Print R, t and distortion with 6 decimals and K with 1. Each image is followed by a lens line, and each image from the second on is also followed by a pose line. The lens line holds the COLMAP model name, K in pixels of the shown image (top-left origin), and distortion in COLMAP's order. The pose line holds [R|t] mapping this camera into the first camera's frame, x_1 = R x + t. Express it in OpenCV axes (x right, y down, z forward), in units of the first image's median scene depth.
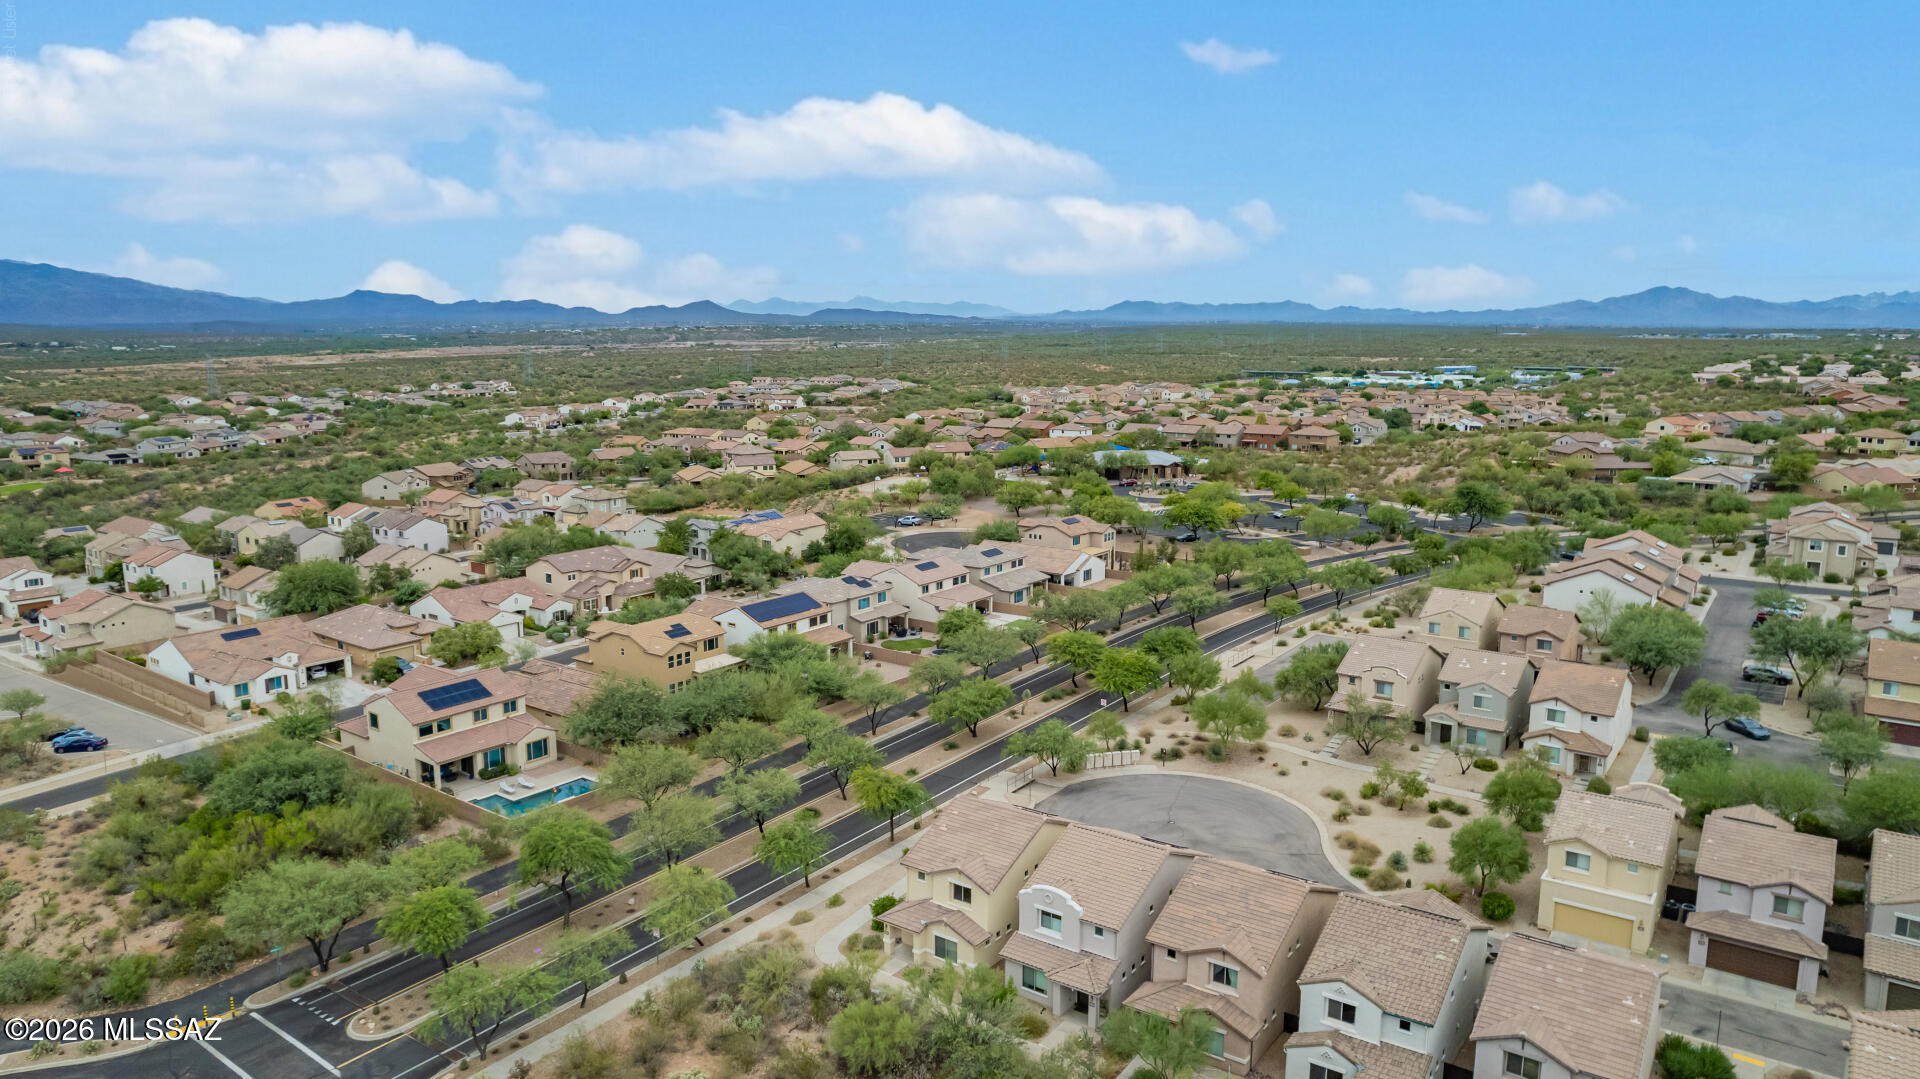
lens RADIAL K [[1227.7, 0, 960.0], [0, 1227.7, 539.5], [0, 0, 1]] dist [-0.075766, 0.062446]
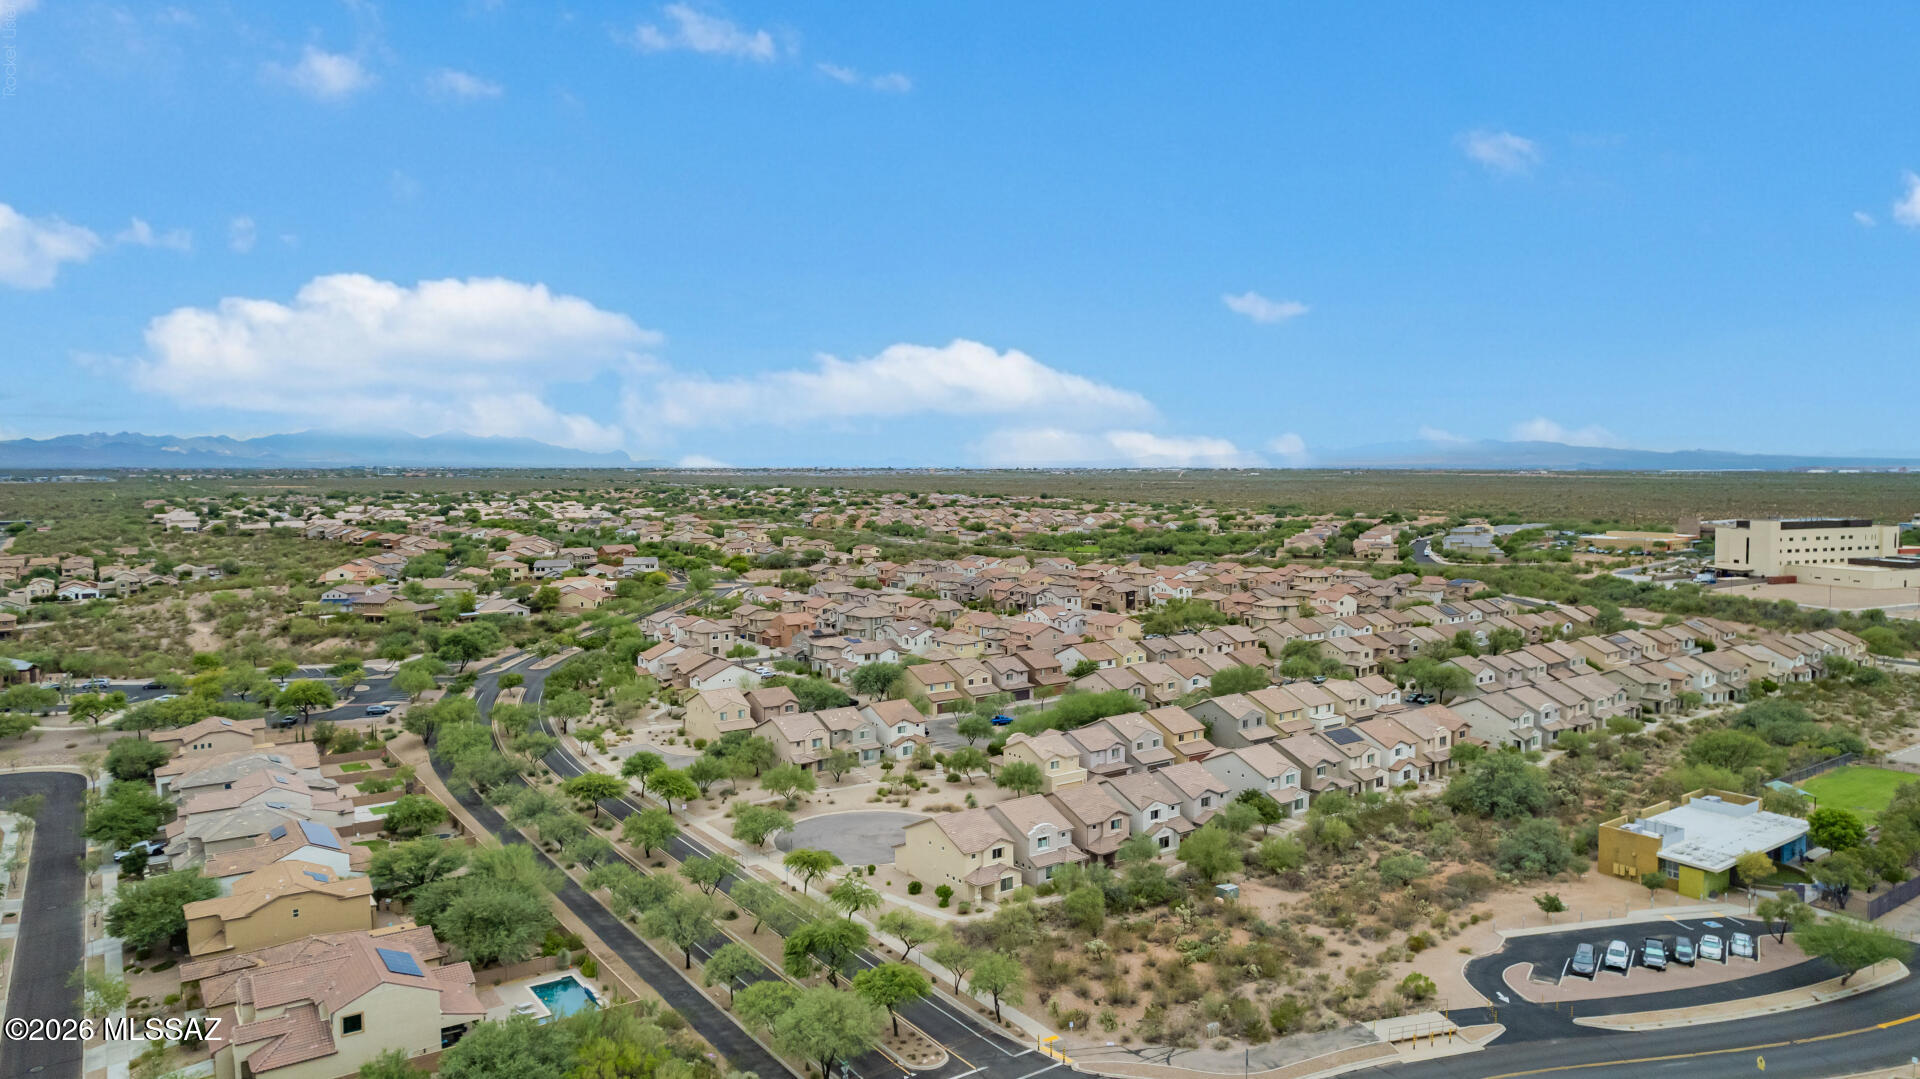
lens RADIAL K [[1220.3, 0, 960.0], [0, 1220.3, 539.5], [0, 0, 1]] dist [-0.040757, -0.001466]
pose [[0.321031, -0.058438, 0.945264, -1.107637], [0.166528, 0.986027, 0.004402, -0.119351], [-0.932313, 0.156000, 0.326277, 0.262759]]
